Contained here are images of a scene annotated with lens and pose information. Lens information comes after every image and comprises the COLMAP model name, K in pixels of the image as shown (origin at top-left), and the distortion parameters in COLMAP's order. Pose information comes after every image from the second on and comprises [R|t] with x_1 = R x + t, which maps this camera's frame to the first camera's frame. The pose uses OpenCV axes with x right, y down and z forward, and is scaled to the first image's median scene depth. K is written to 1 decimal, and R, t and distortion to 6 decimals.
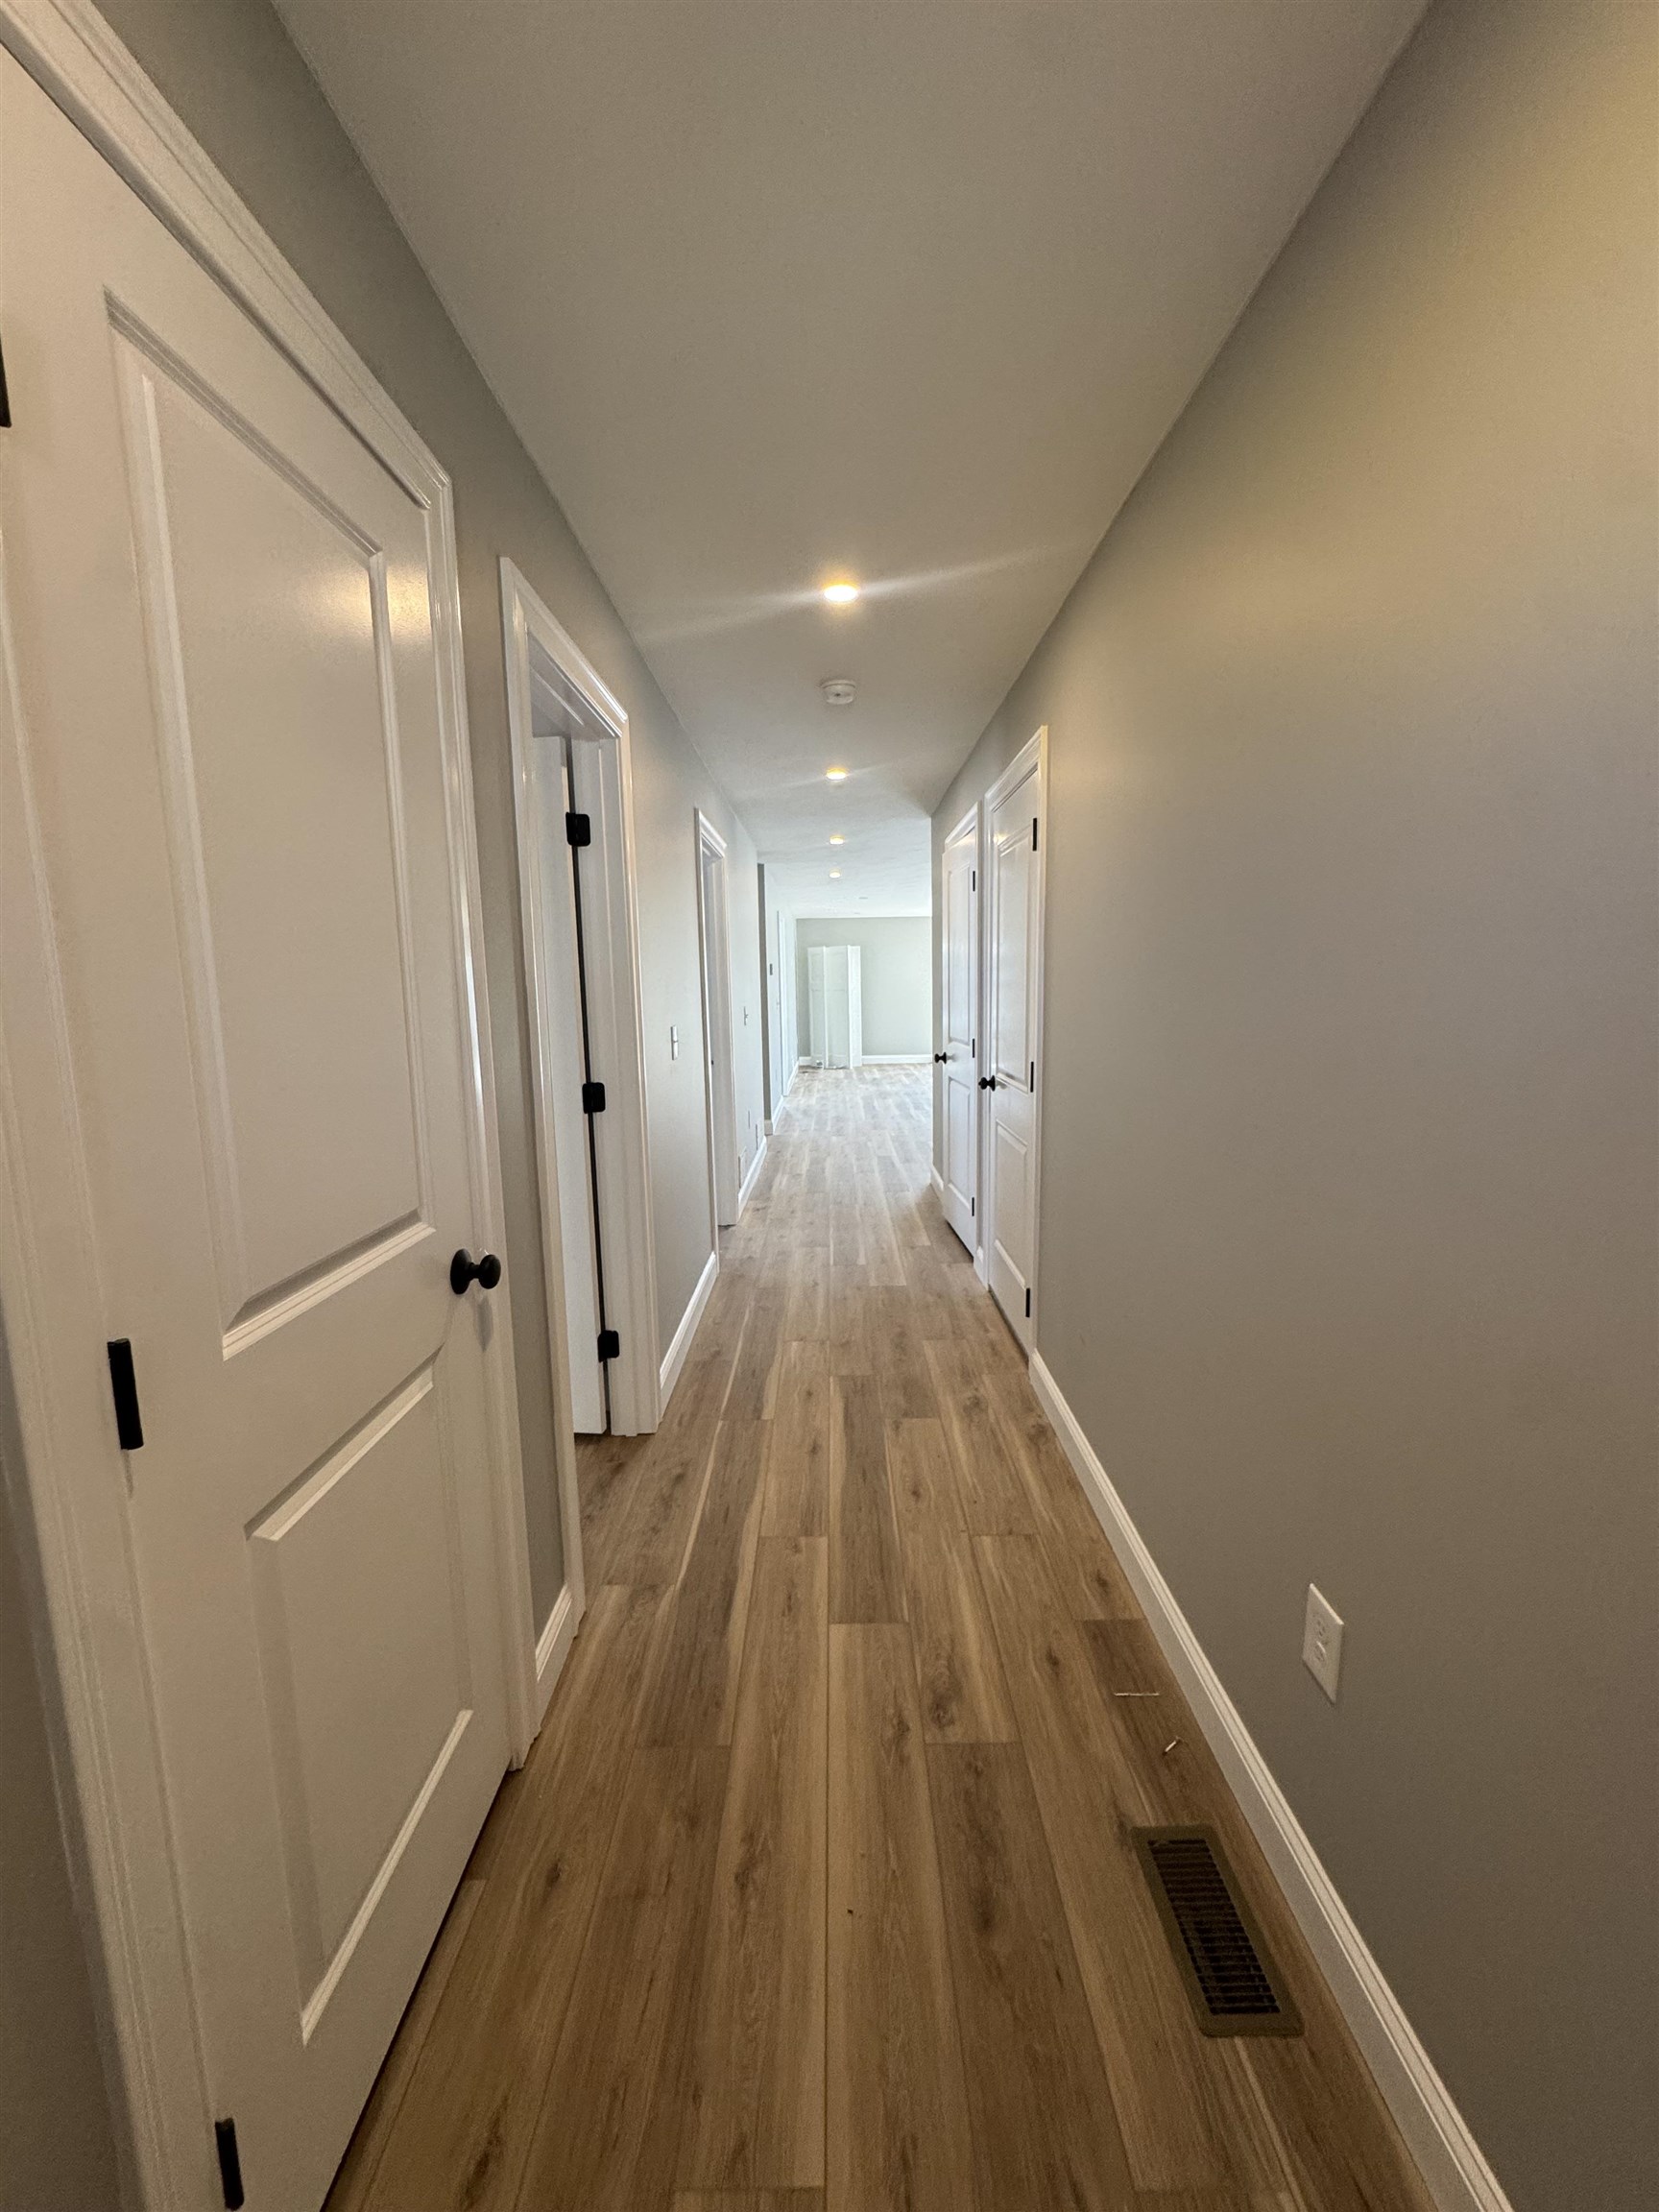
lens RADIAL K [[886.4, 0, 817.3], [0, 886.4, 1108.8], [0, 0, 1]] dist [-0.002270, 0.001098]
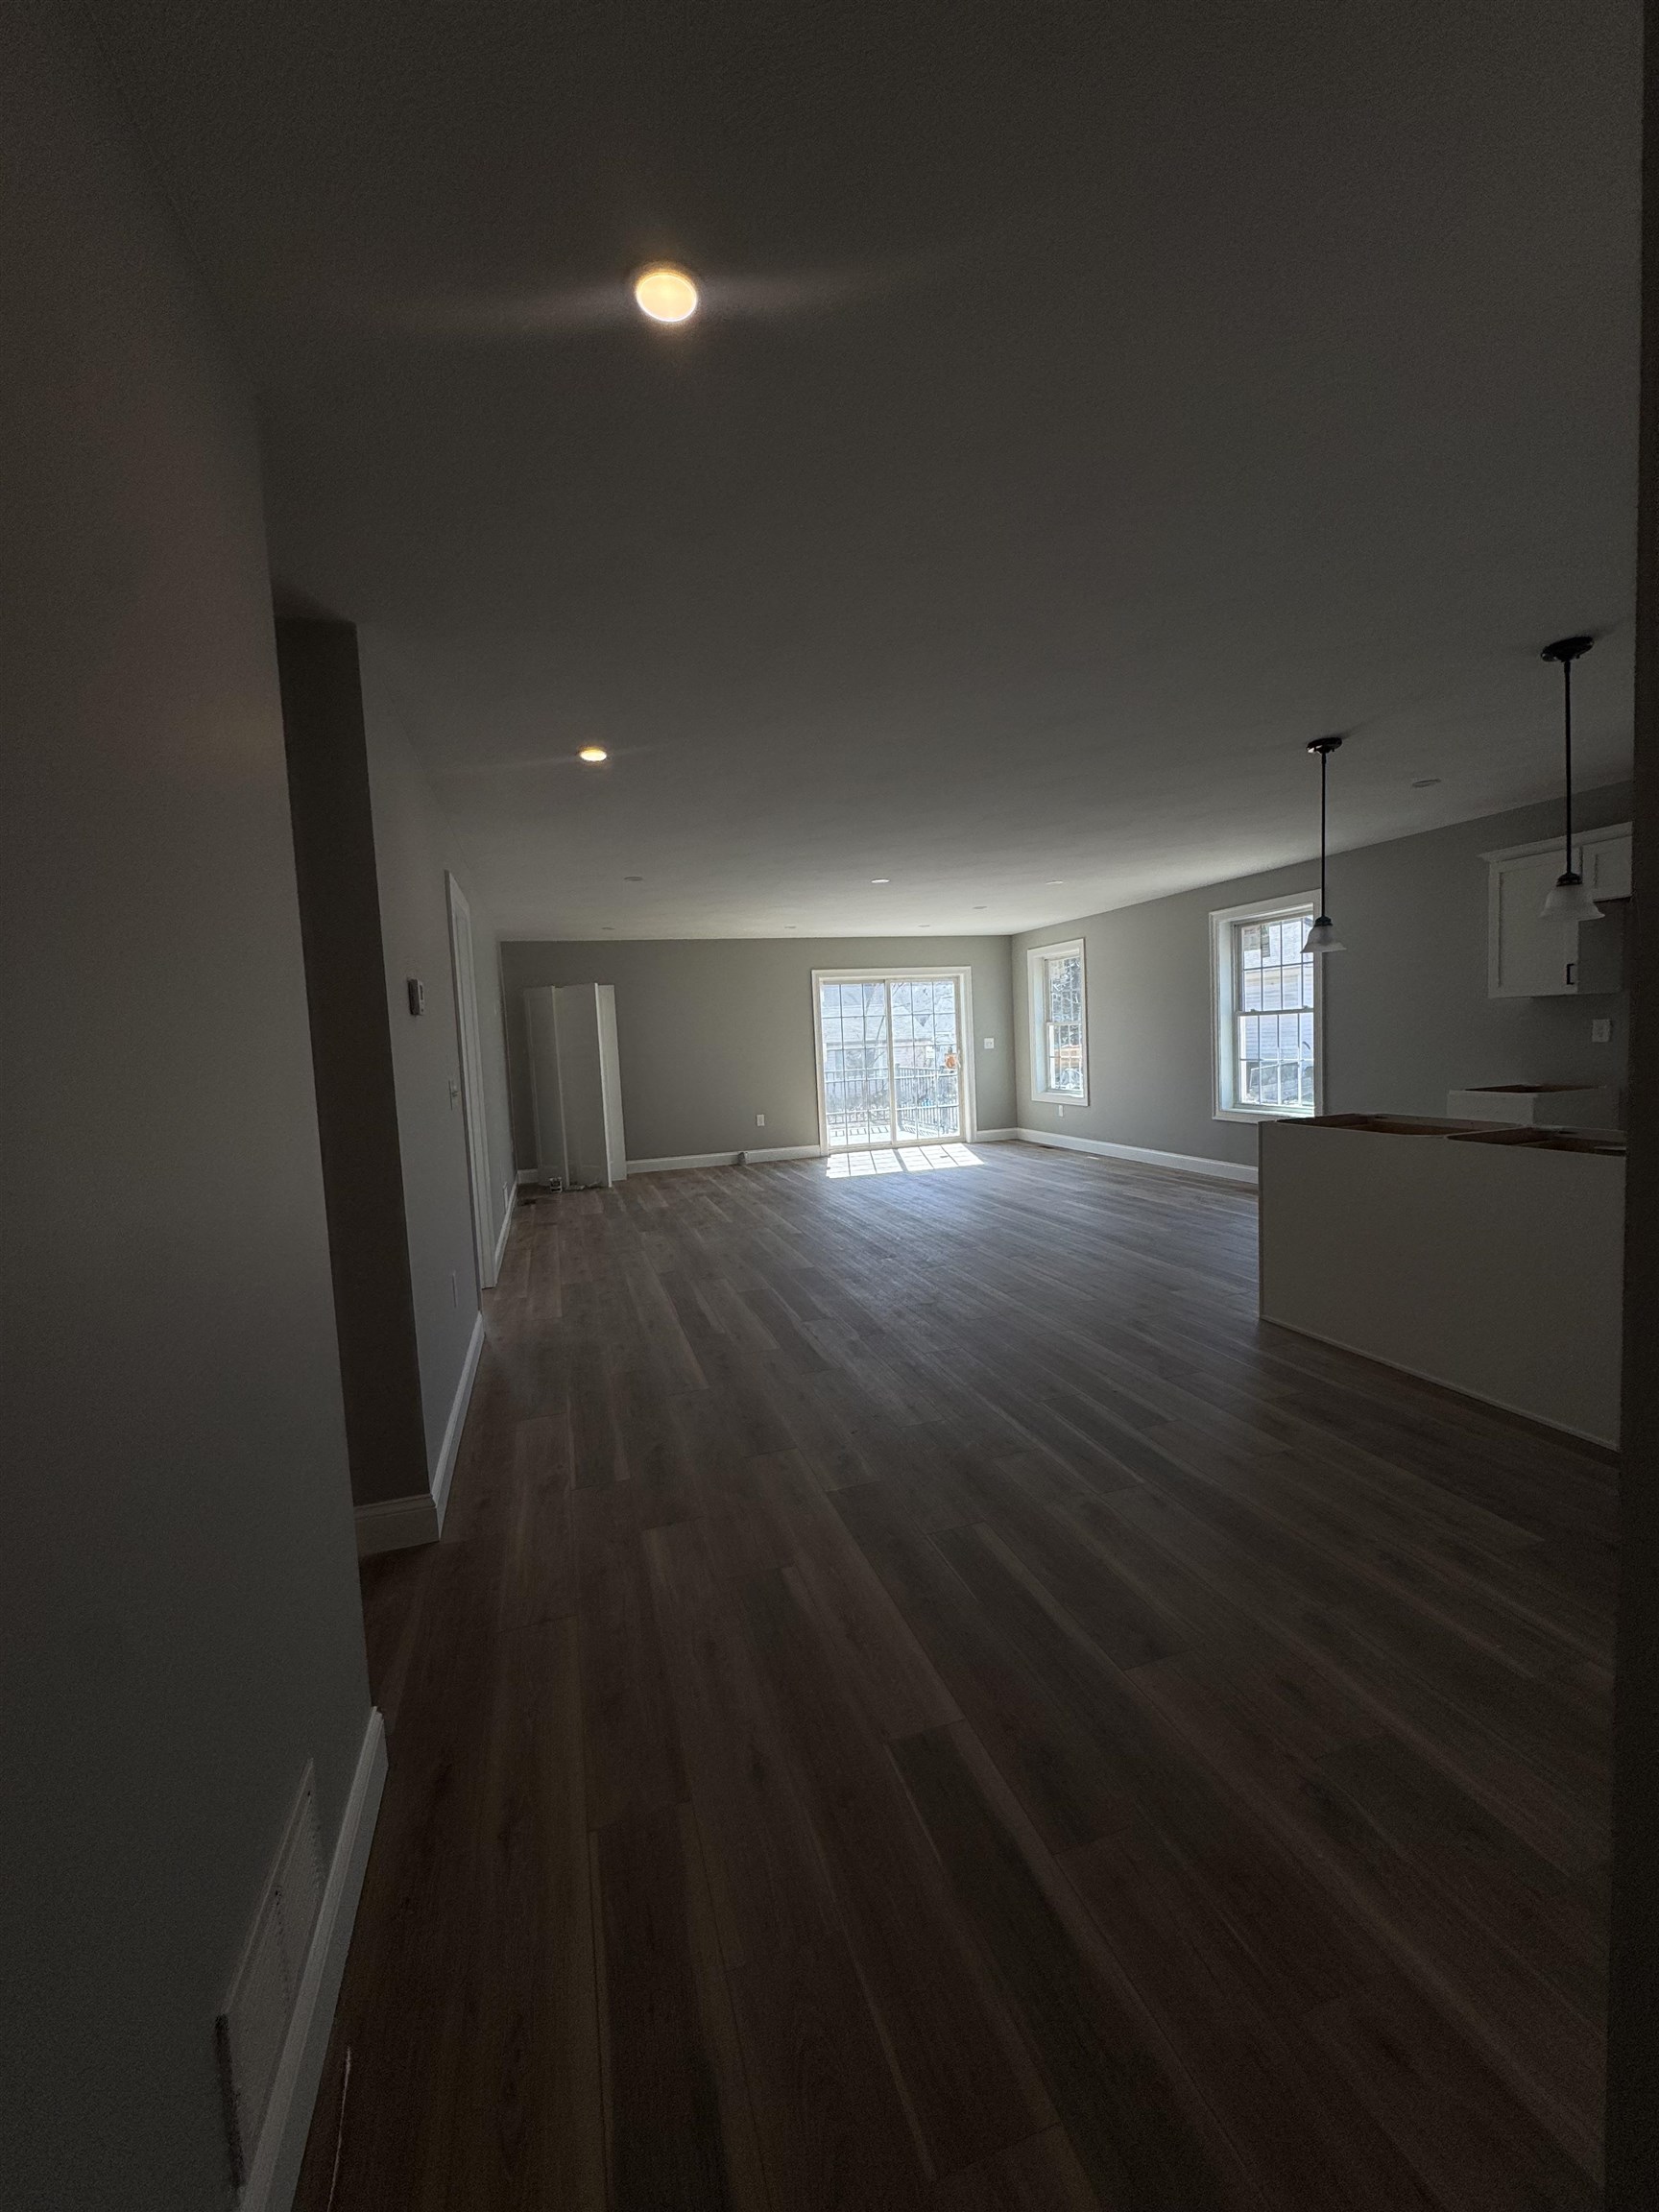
lens RADIAL K [[886.4, 0, 833.4], [0, 886.4, 1102.0], [0, 0, 1]] dist [-0.002270, 0.001098]
pose [[0.946656, -0.034678, 0.320375, -0.012155], [0.059625, 0.995876, -0.068387, -0.072705], [-0.316683, 0.083841, 0.944819, 0.530887]]
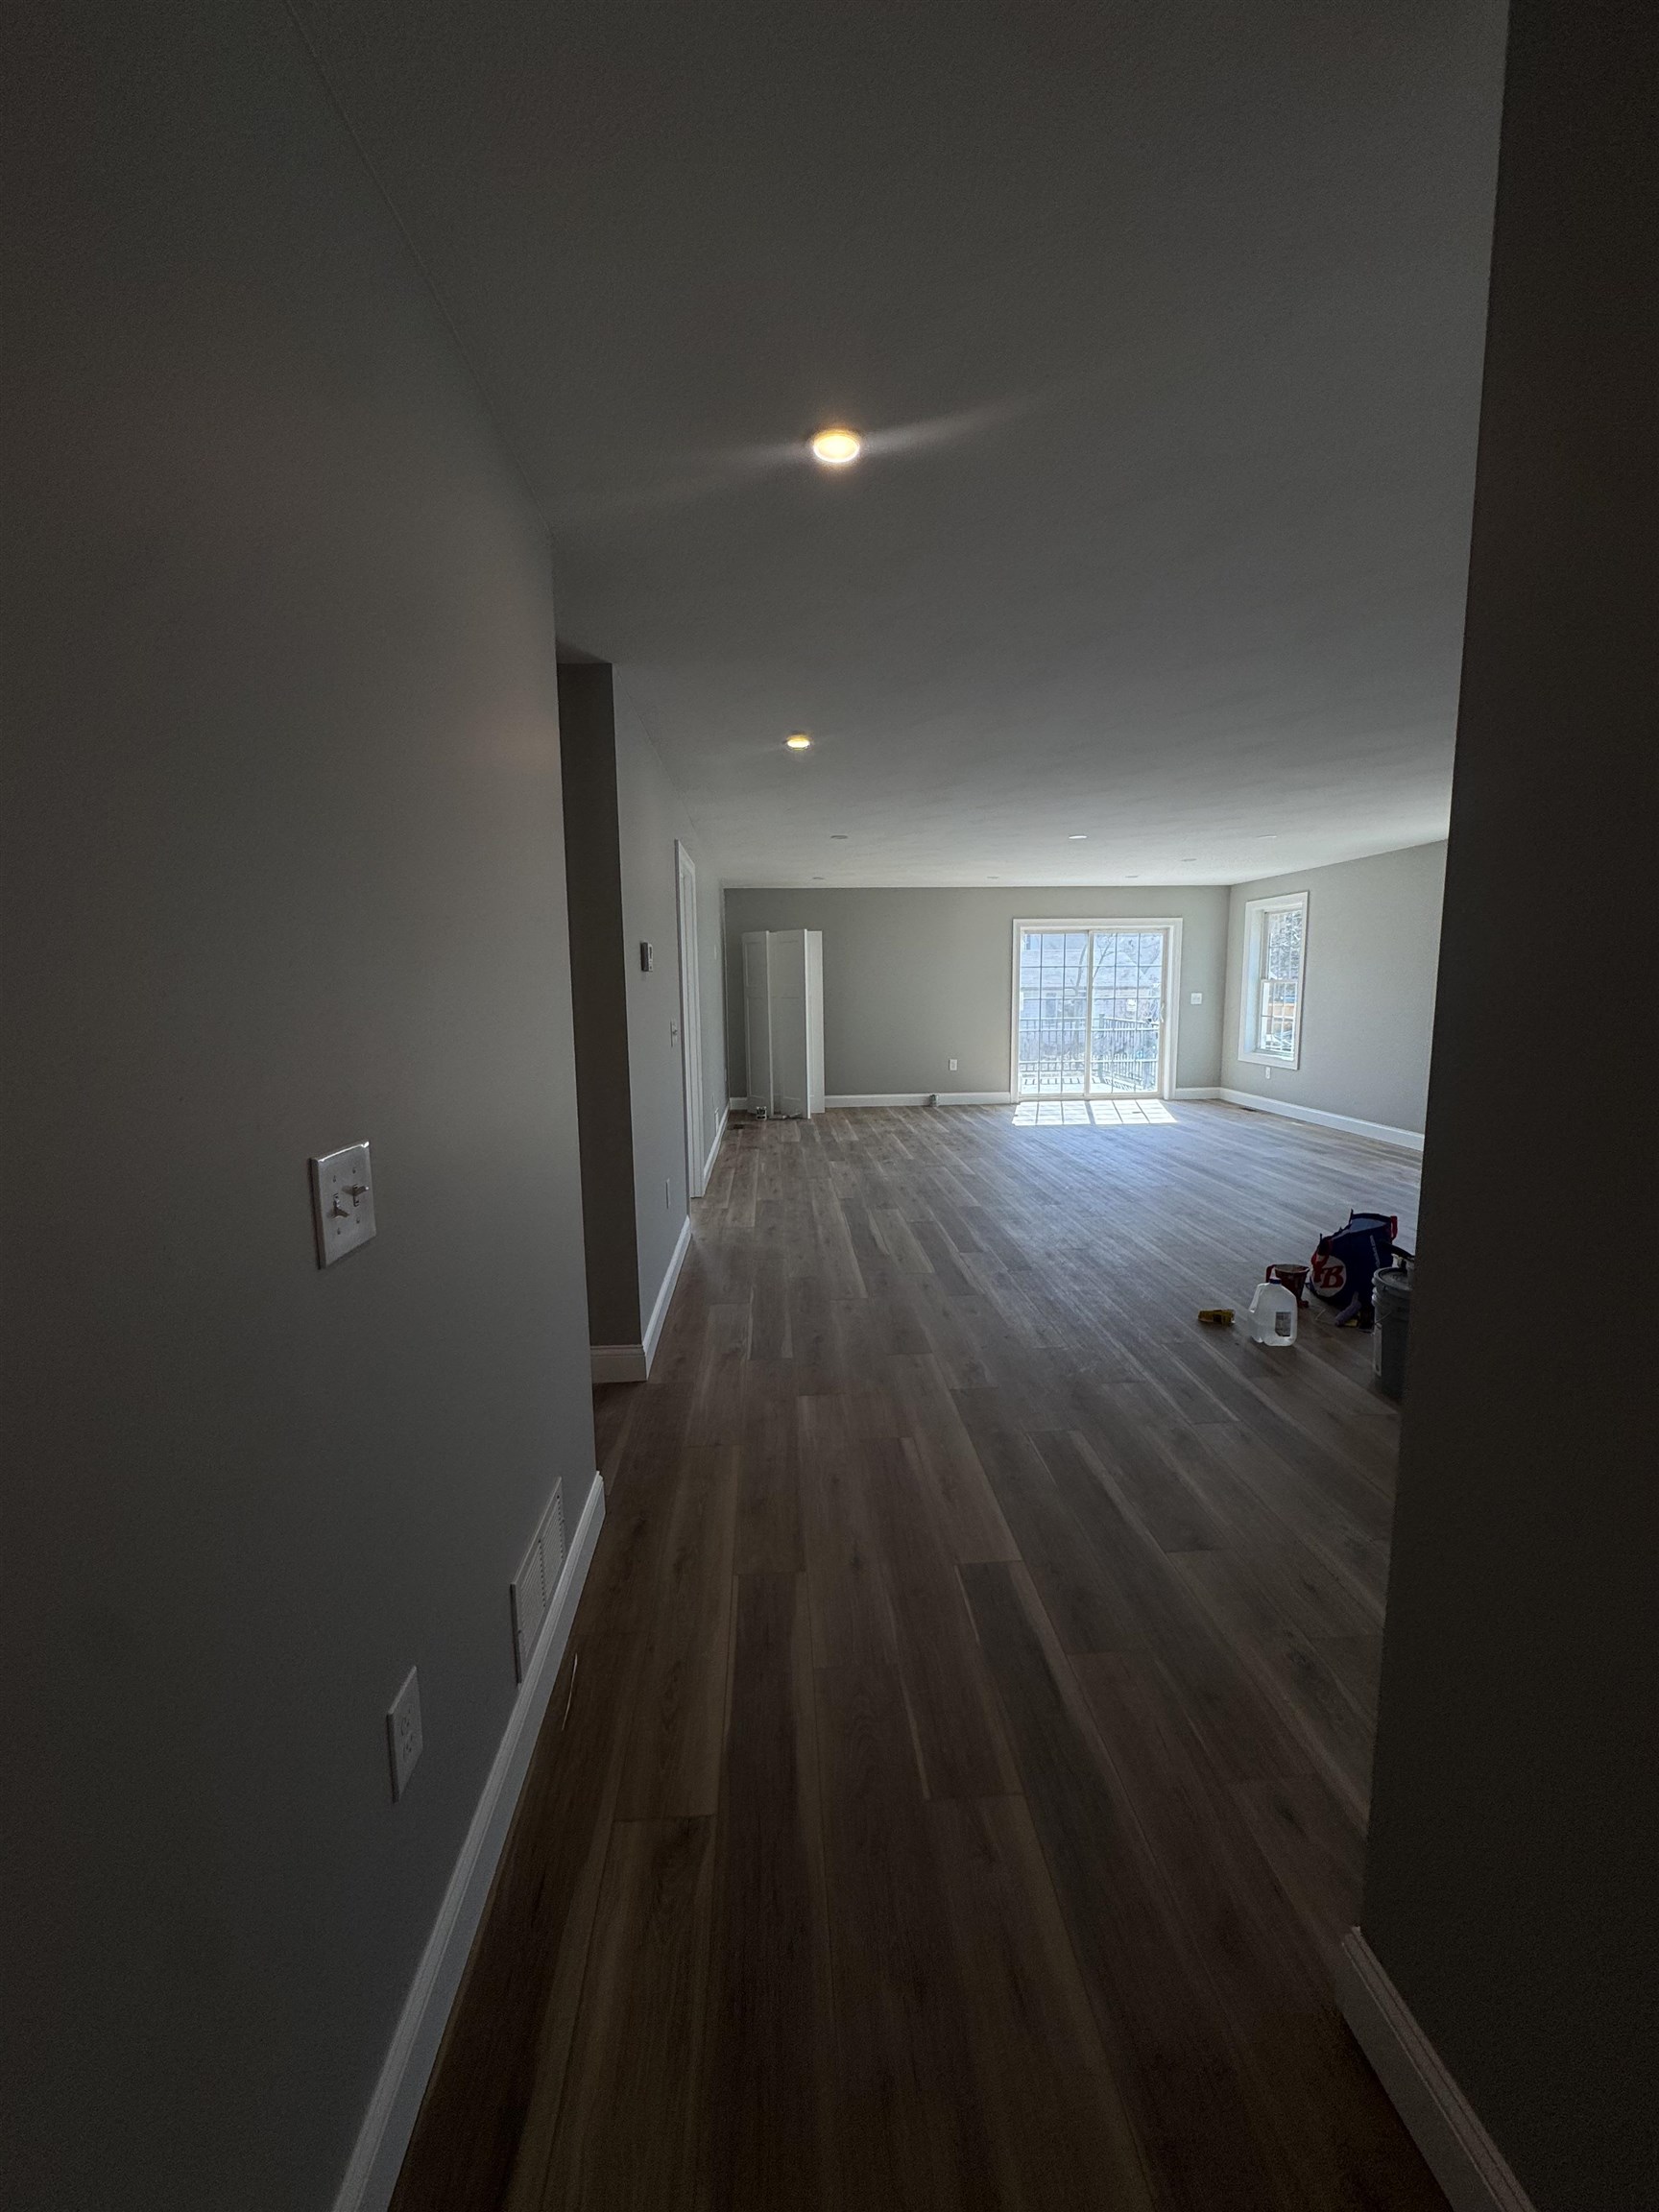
lens RADIAL K [[886.4, 0, 829.2], [0, 886.4, 1098.7], [0, 0, 1]] dist [-0.002270, 0.001098]
pose [[0.996259, 0.010107, 0.085823, -0.004305], [-0.009334, 0.999912, -0.009406, -0.074350], [-0.085910, 0.008570, 0.996266, 0.483535]]
